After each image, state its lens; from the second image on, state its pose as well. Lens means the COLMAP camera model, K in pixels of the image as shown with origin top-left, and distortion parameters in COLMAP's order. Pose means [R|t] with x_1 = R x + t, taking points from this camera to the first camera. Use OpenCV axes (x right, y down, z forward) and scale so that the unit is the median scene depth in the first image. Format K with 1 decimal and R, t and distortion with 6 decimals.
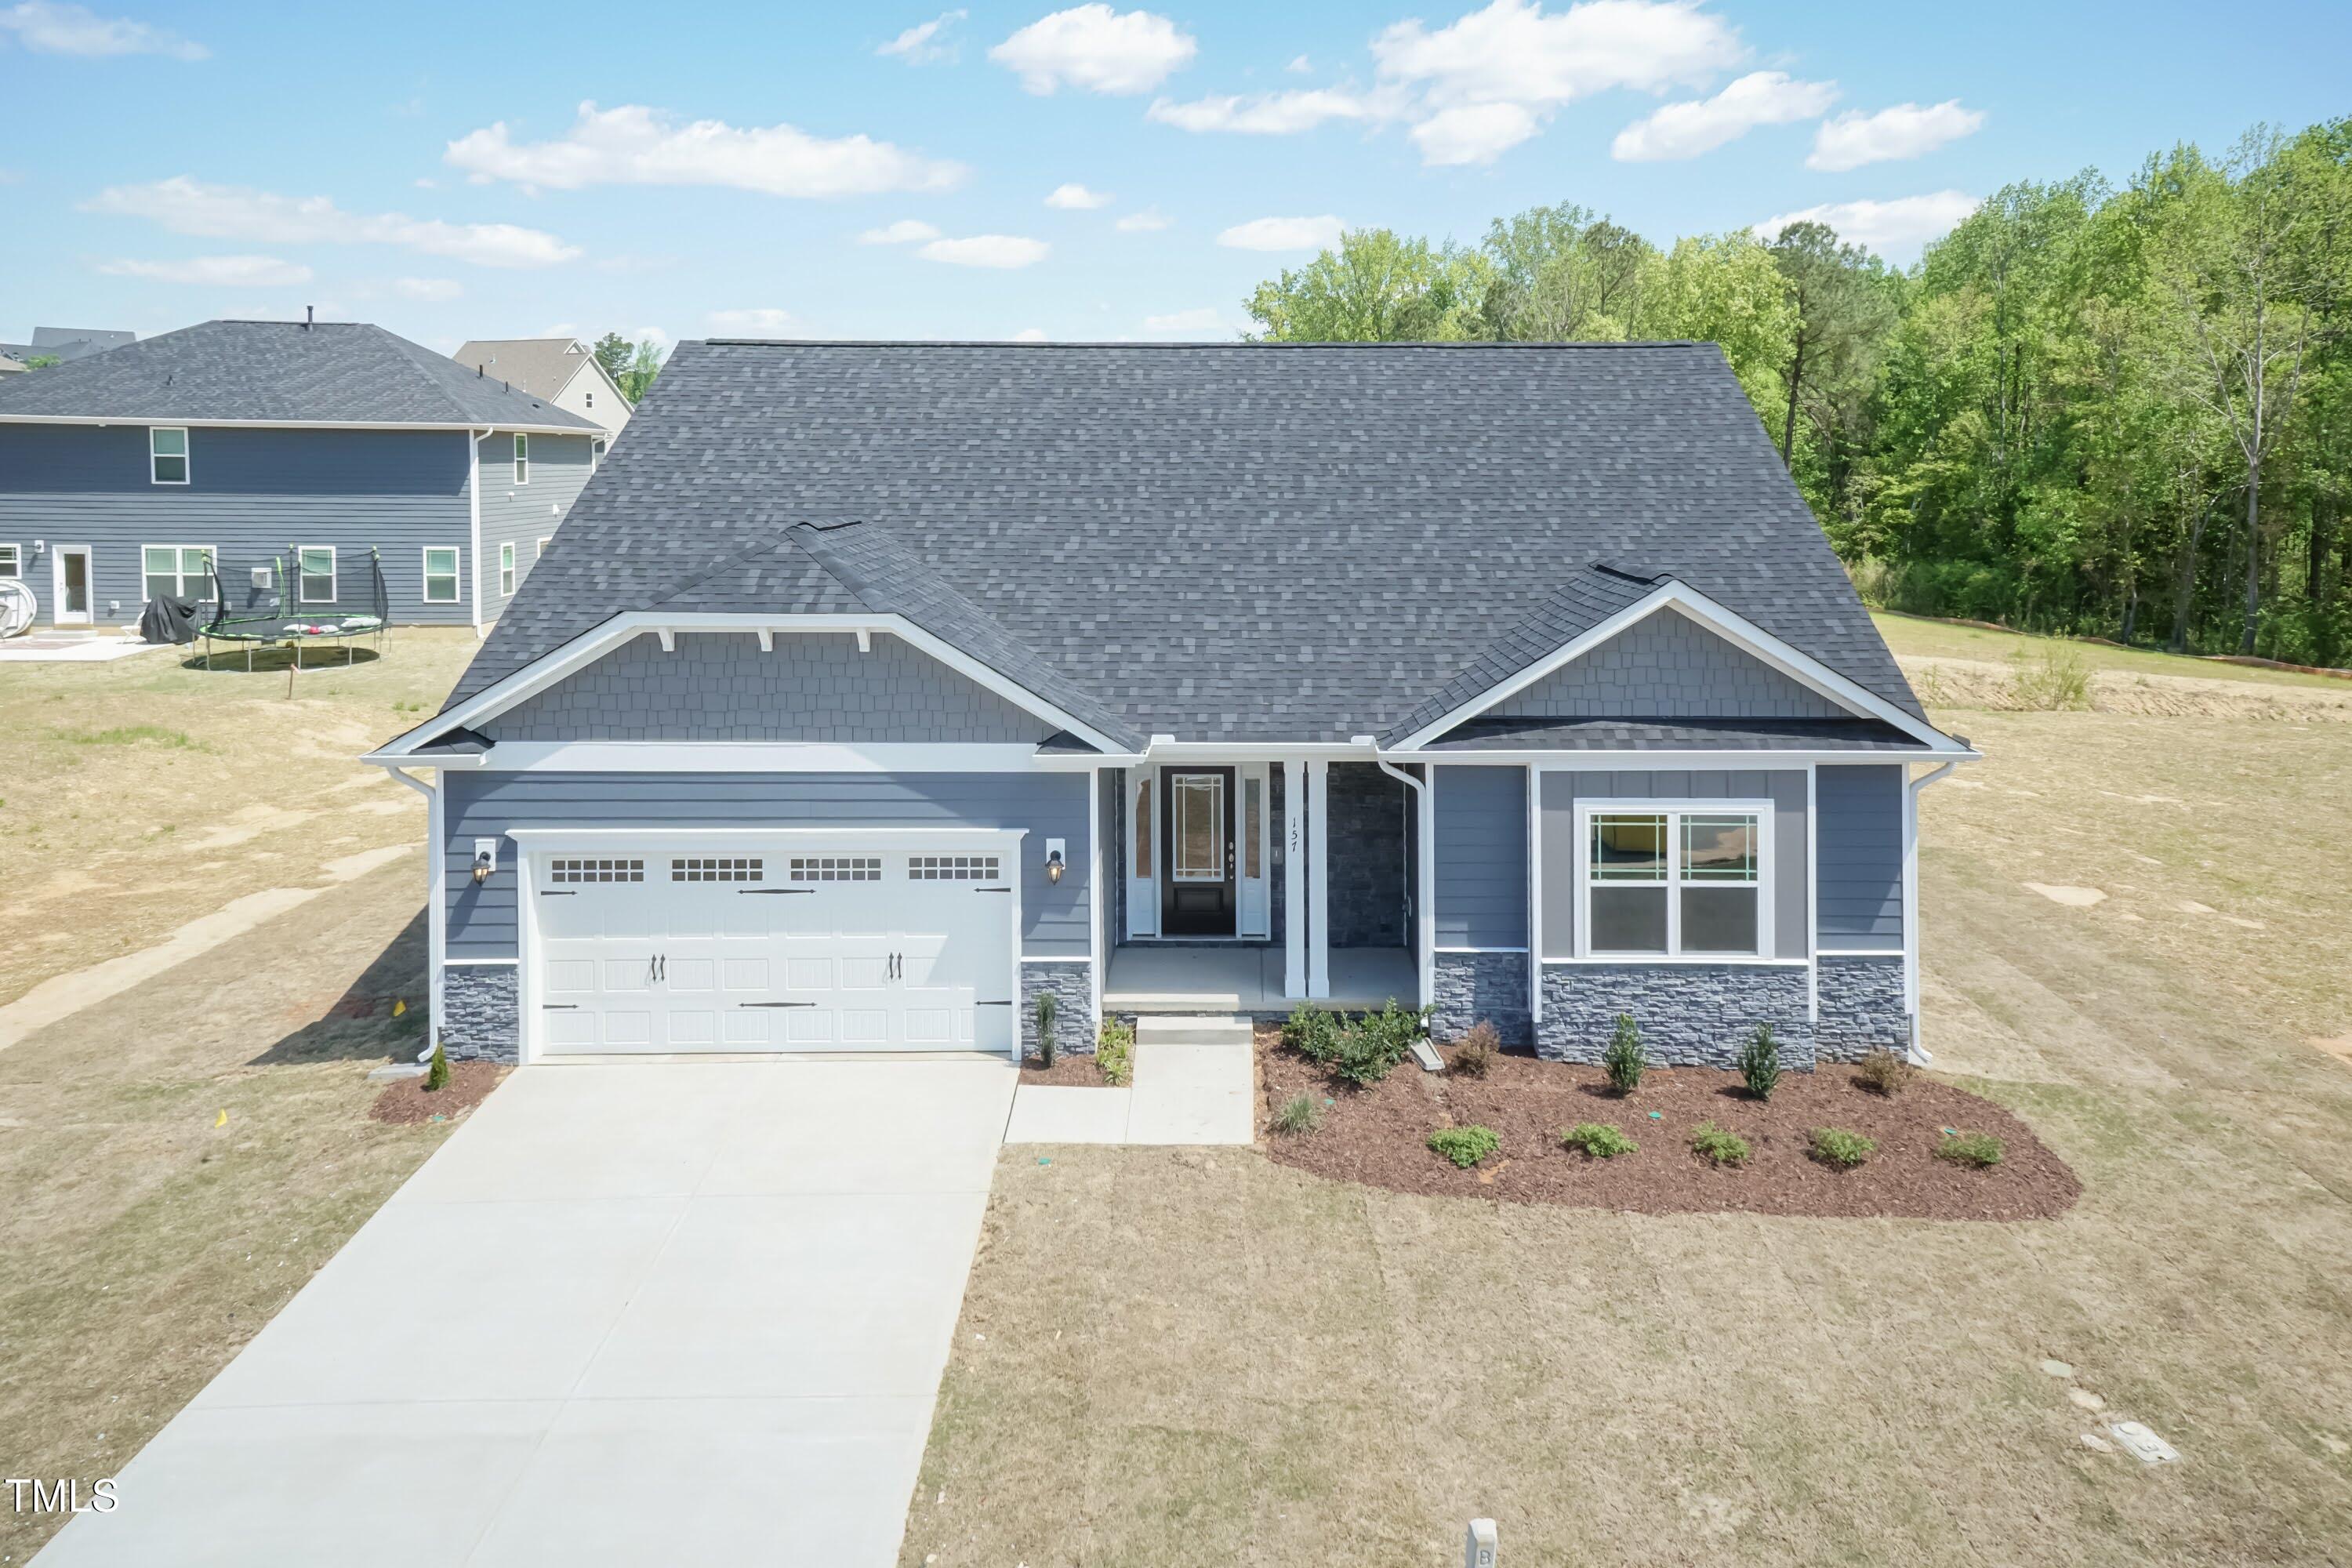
lens RADIAL K [[1600.0, 0, 1277.6], [0, 1600.0, 441.1], [0, 0, 1]] dist [0.040892, 0.006151]
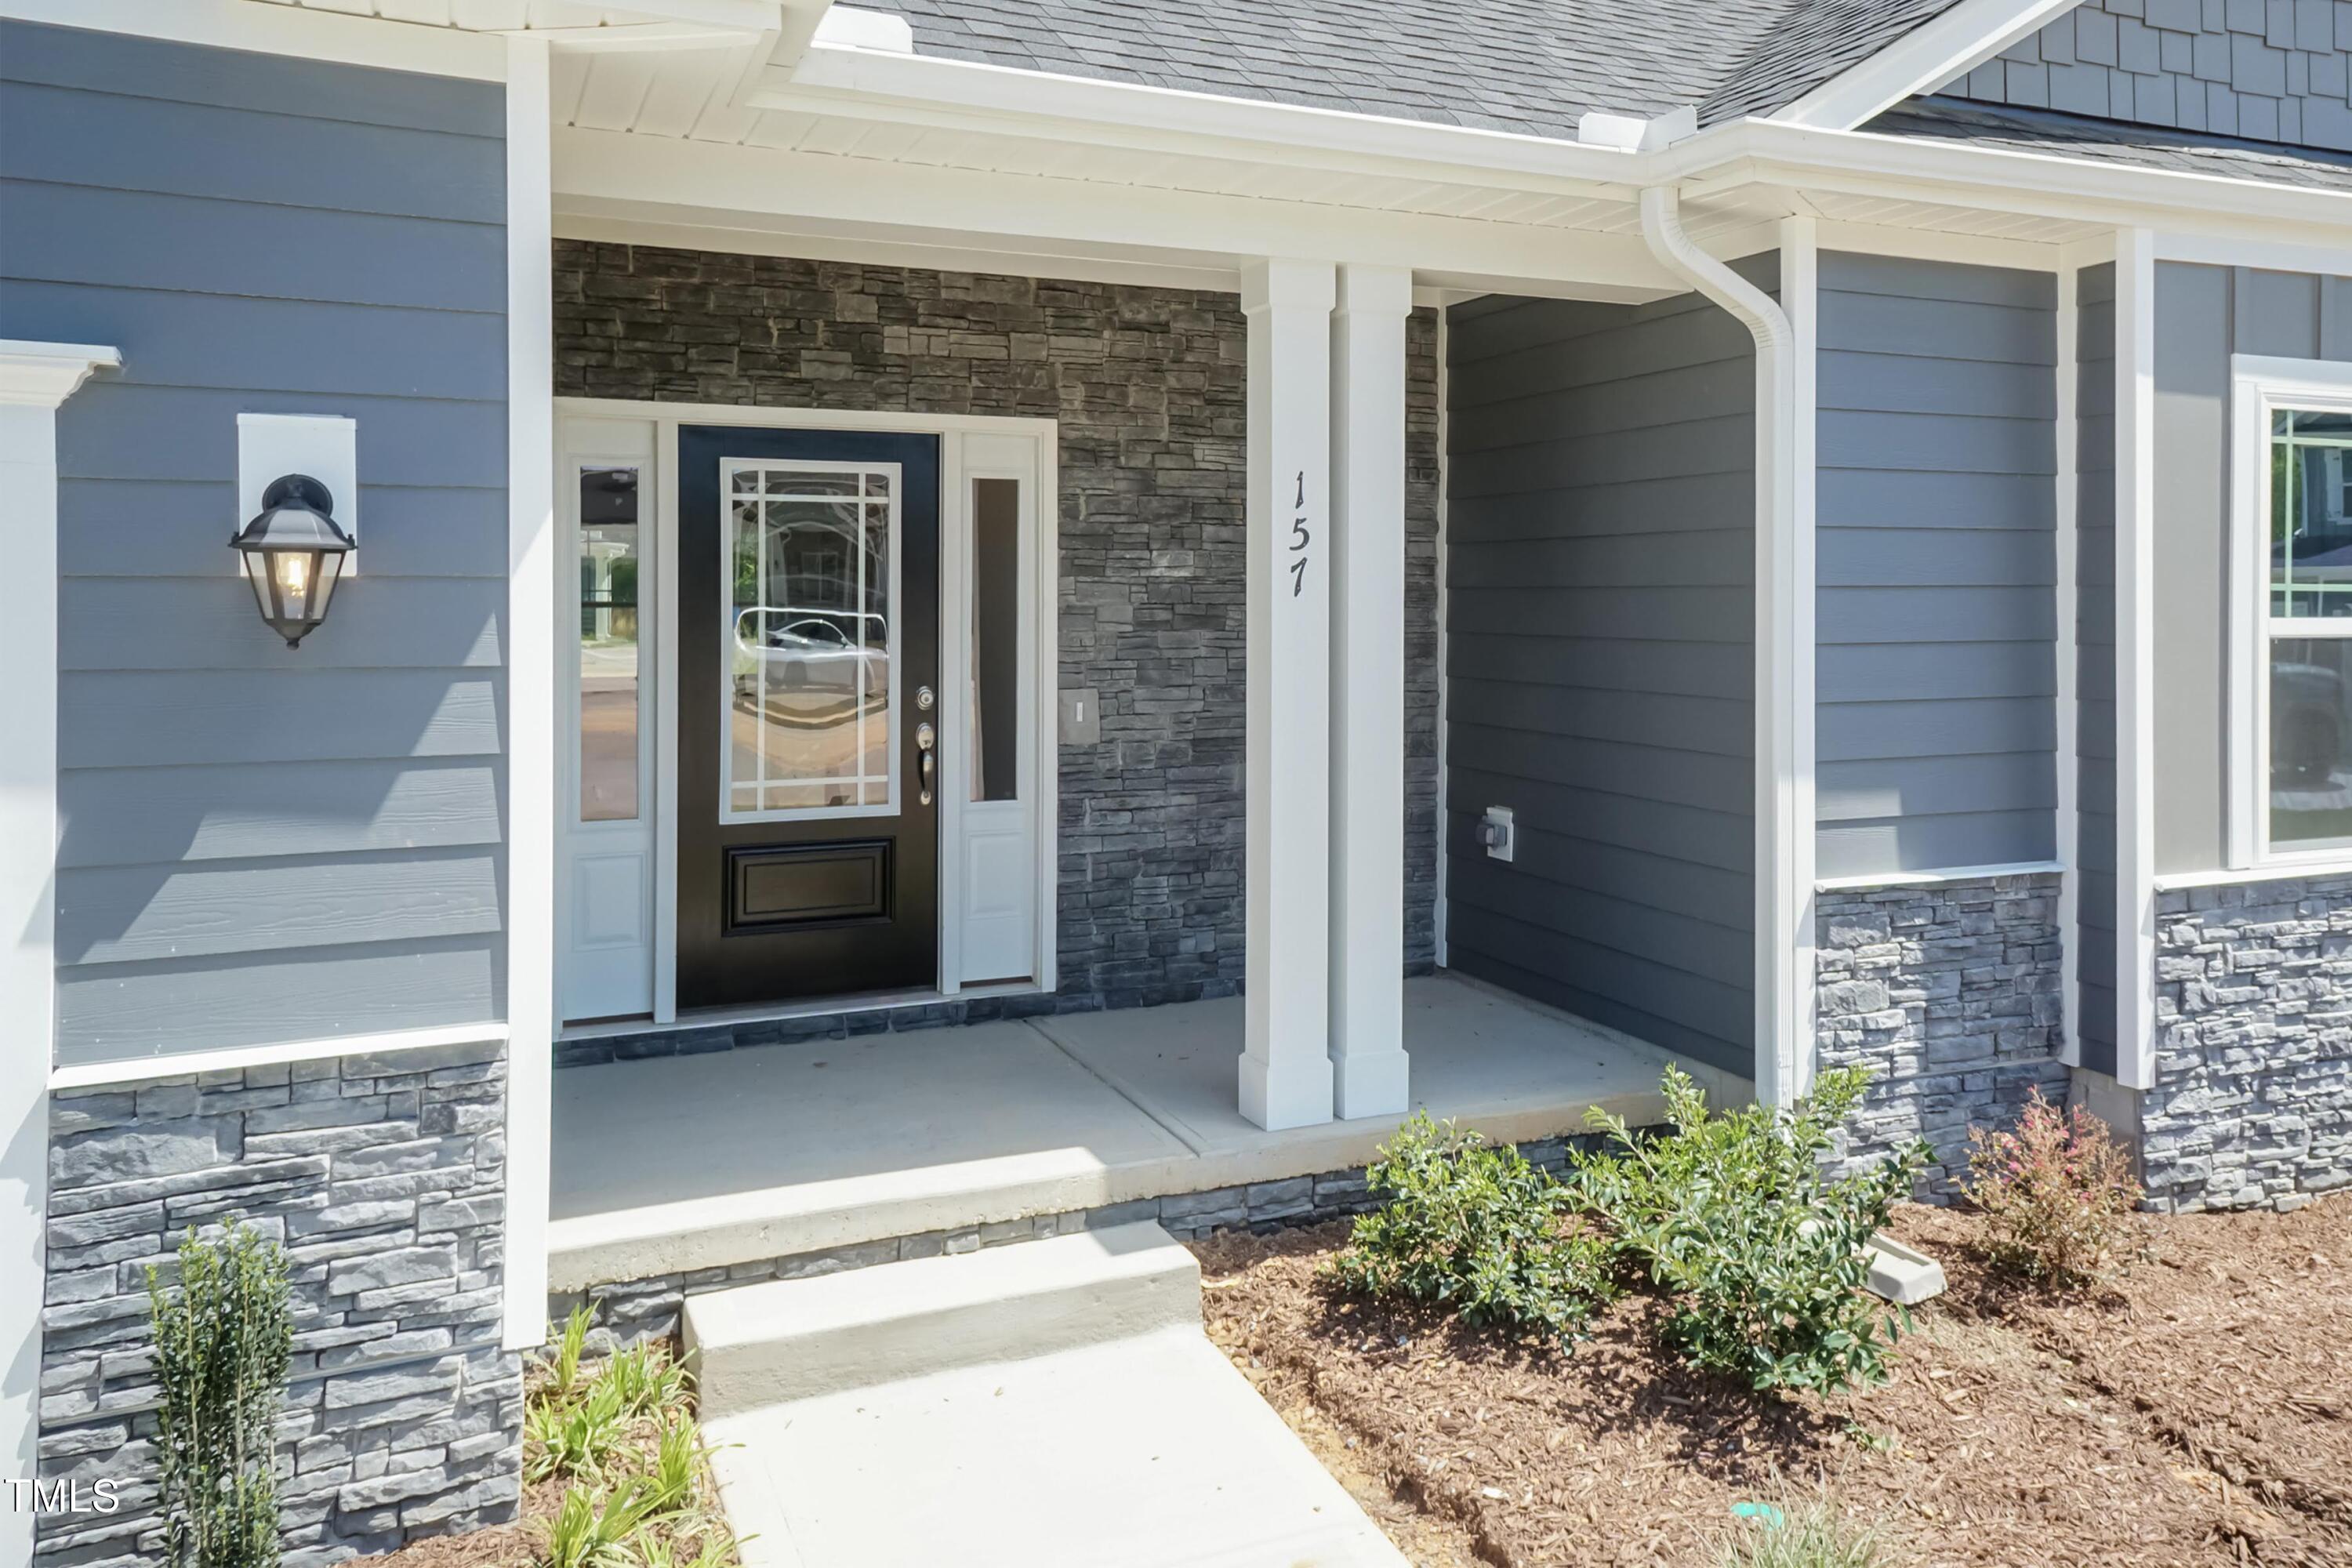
lens RADIAL K [[1781.3, 0, 1345.7], [0, 1781.3, 593.7], [0, 0, 1]] dist [0.047955, 0.018940]
pose [[0.901392, 0.005465, 0.432970, -0.119023], [-0.001092, 0.999946, -0.010348, 0.269813], [-0.433003, 0.008855, 0.901349, 0.753118]]
